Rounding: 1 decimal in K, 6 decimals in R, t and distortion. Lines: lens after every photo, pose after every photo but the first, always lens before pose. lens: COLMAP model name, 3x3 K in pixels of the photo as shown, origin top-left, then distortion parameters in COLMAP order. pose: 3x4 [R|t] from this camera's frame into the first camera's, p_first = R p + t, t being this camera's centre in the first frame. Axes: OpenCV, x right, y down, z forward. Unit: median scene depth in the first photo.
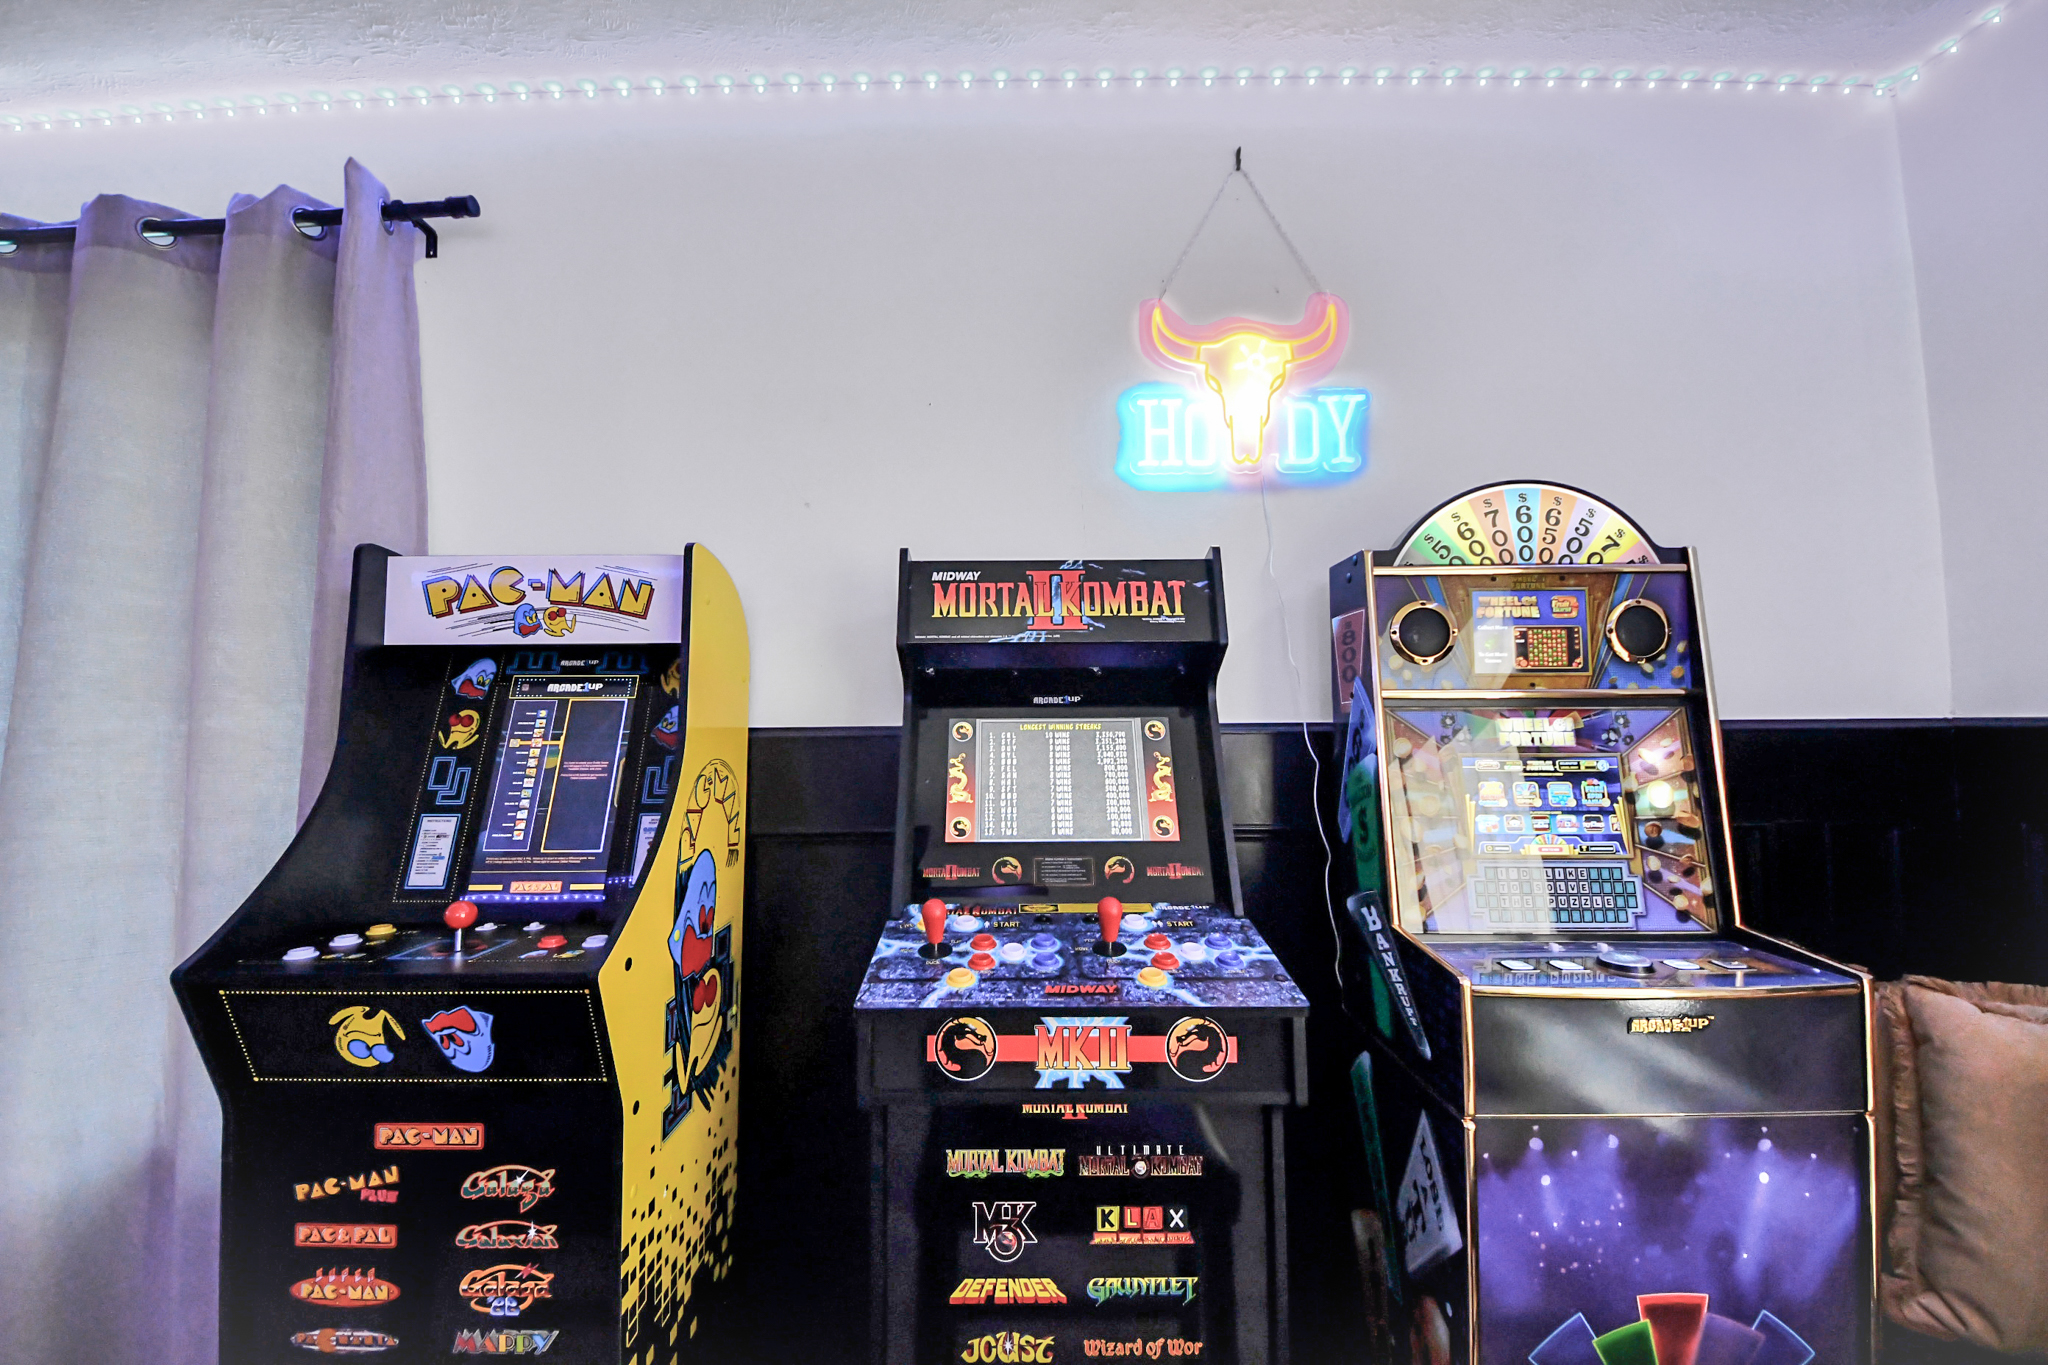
lens RADIAL K [[783.3, 0, 1024.0], [0, 783.3, 682.5], [0, 0, 1]] dist [-0.010979, -0.000327]
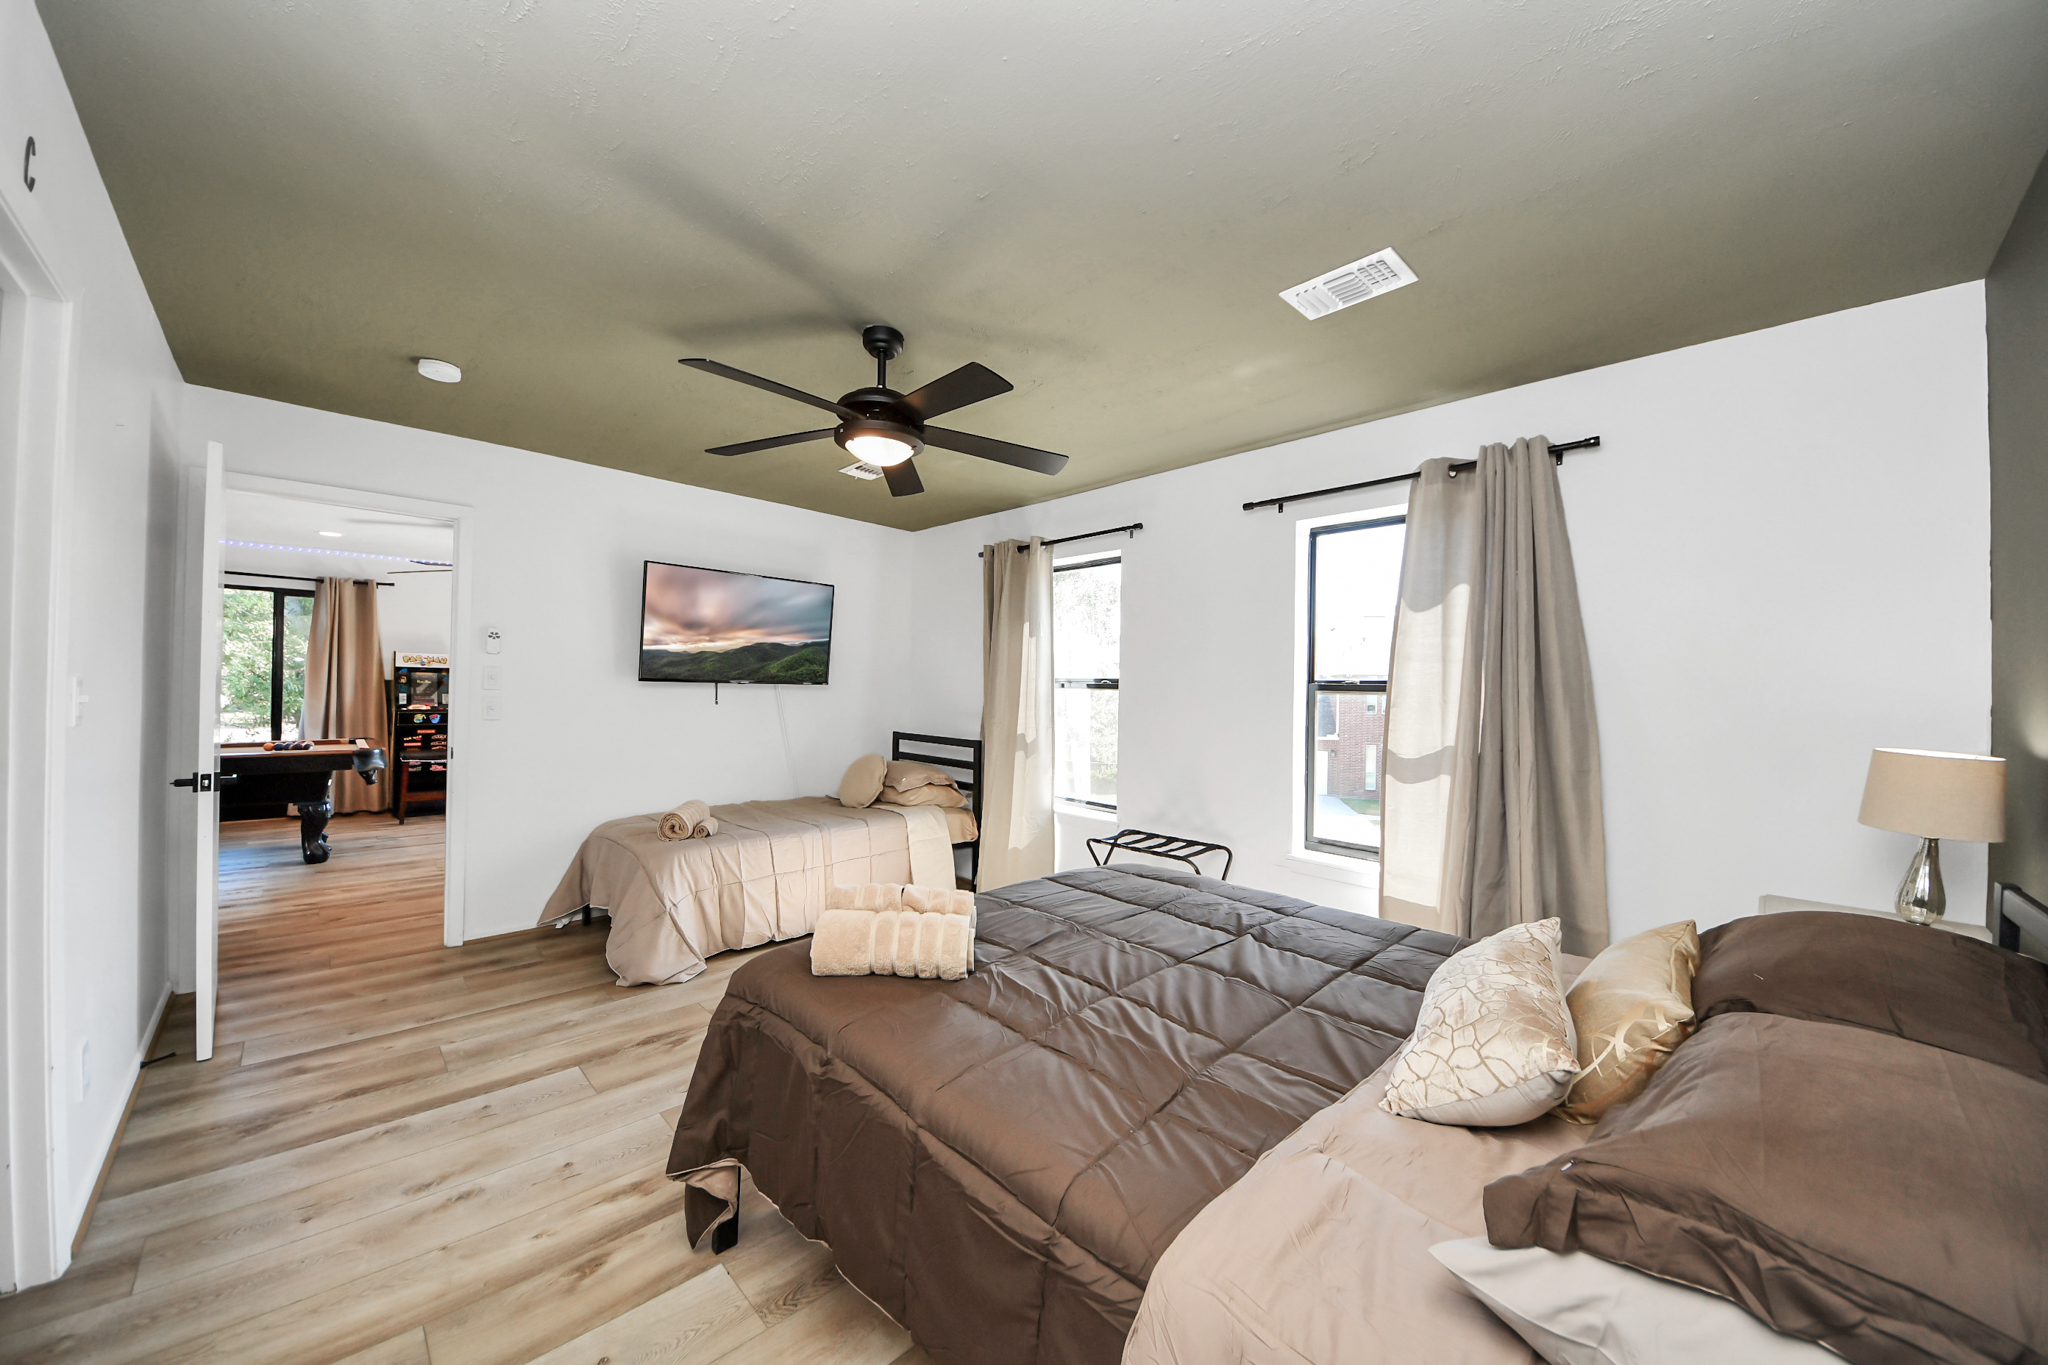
lens RADIAL K [[716.1, 0, 1024.0], [0, 716.1, 682.5], [0, 0, 1]] dist [0.017572, -0.014794]
pose [[0.712245, 0.024025, 0.701520, -1.554575], [-0.071651, 0.996682, 0.038613, -0.620323], [-0.698264, -0.077766, 0.711603, -8.260364]]
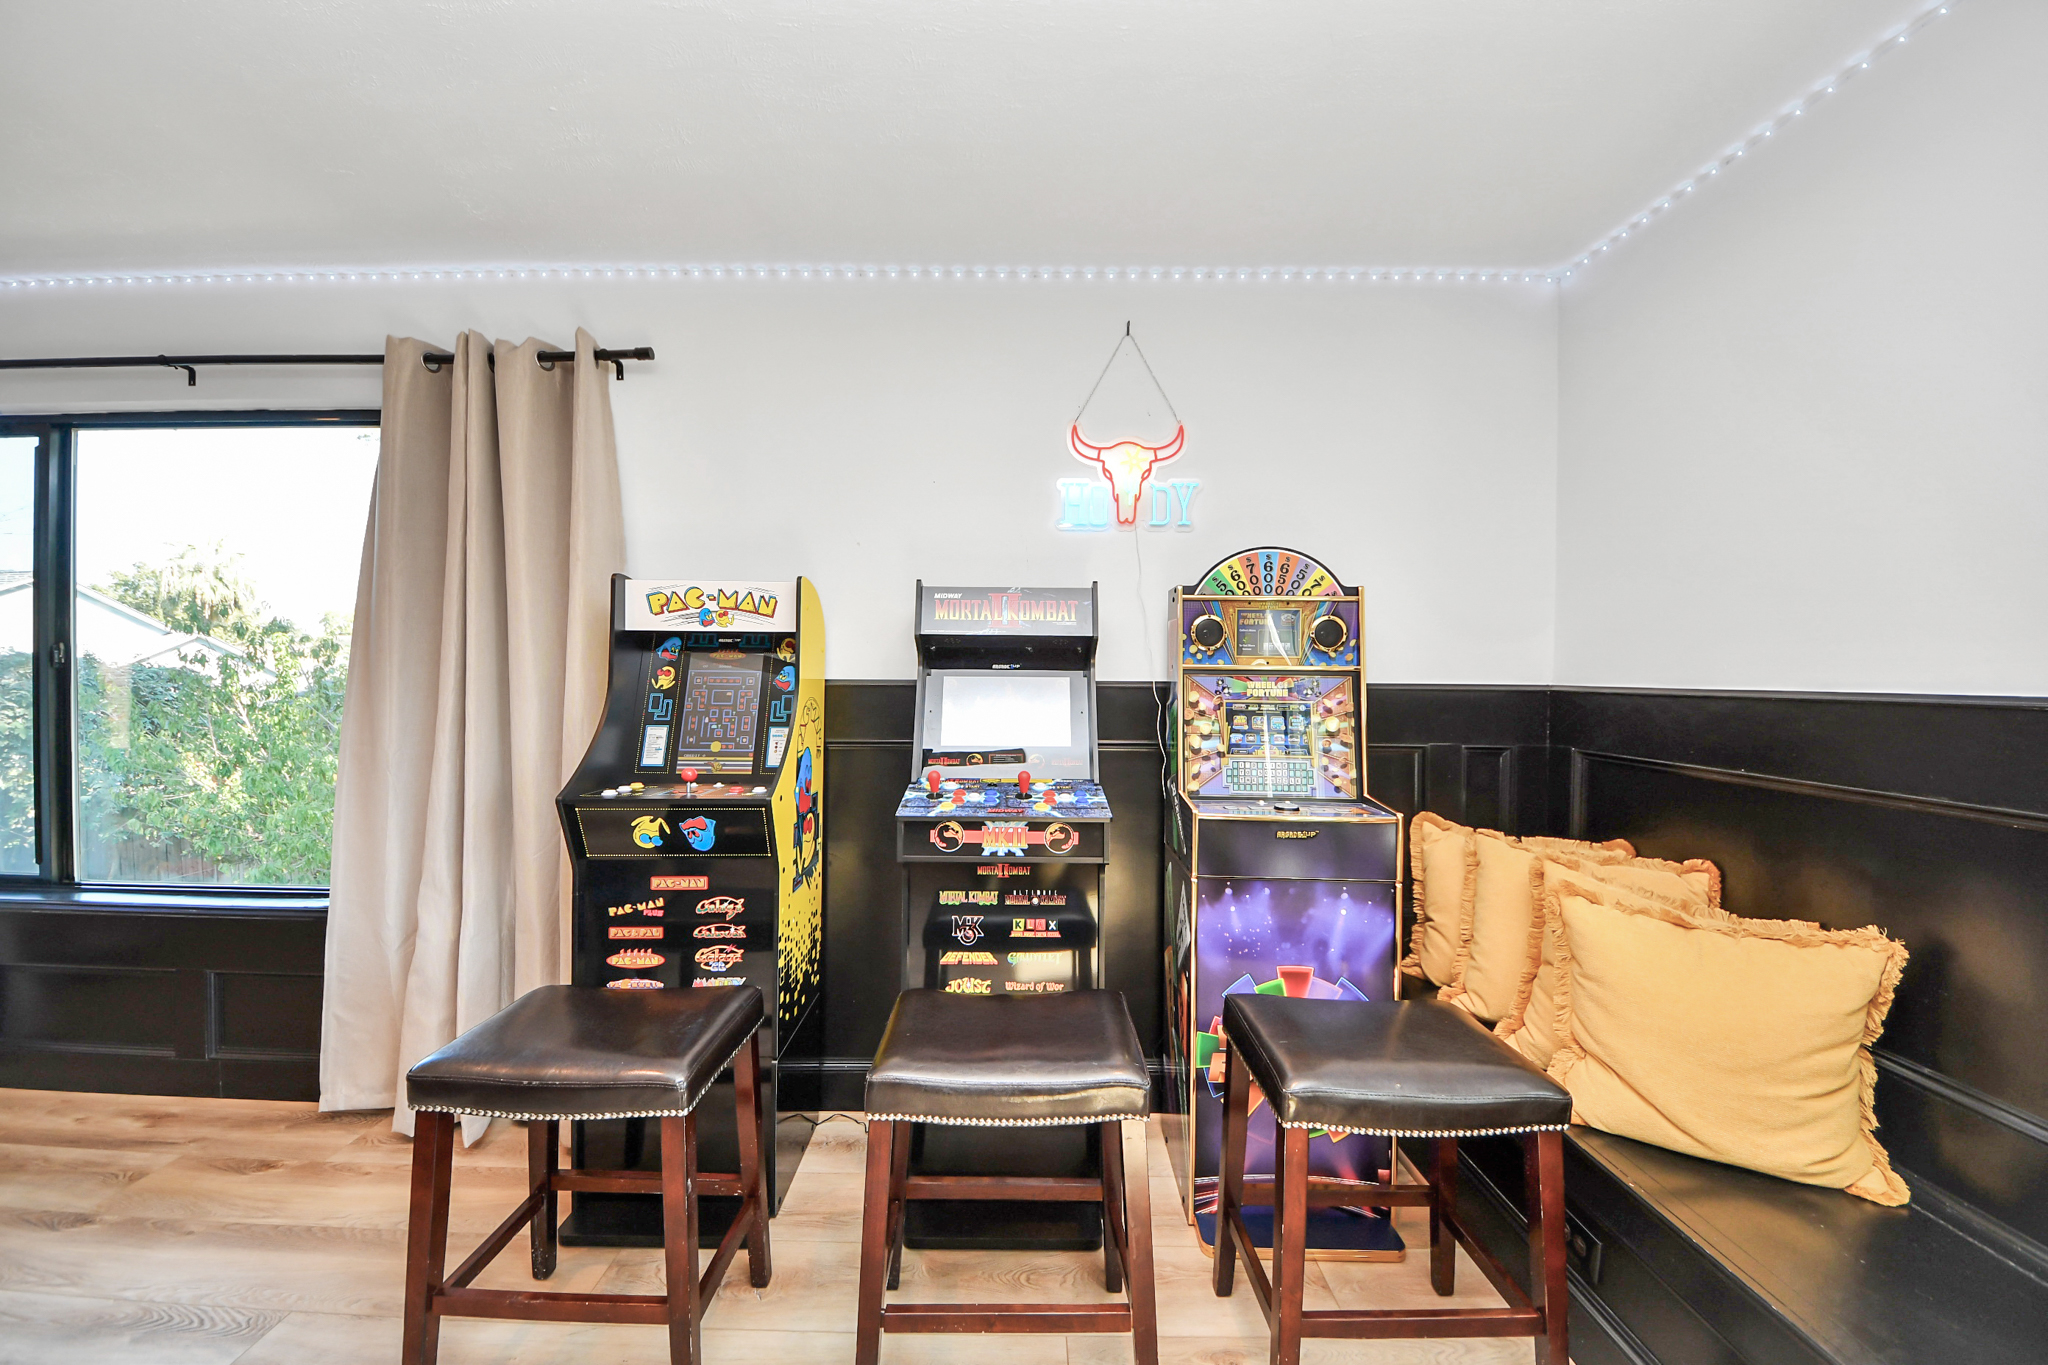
lens RADIAL K [[716.1, 0, 1024.0], [0, 716.1, 682.5], [0, 0, 1]] dist [0.017572, -0.014794]
pose [[0.999856, 0.015729, 0.006292, 0.095993], [-0.016125, 0.997500, 0.068798, -0.068498], [-0.005194, -0.068890, 0.997611, -0.787808]]
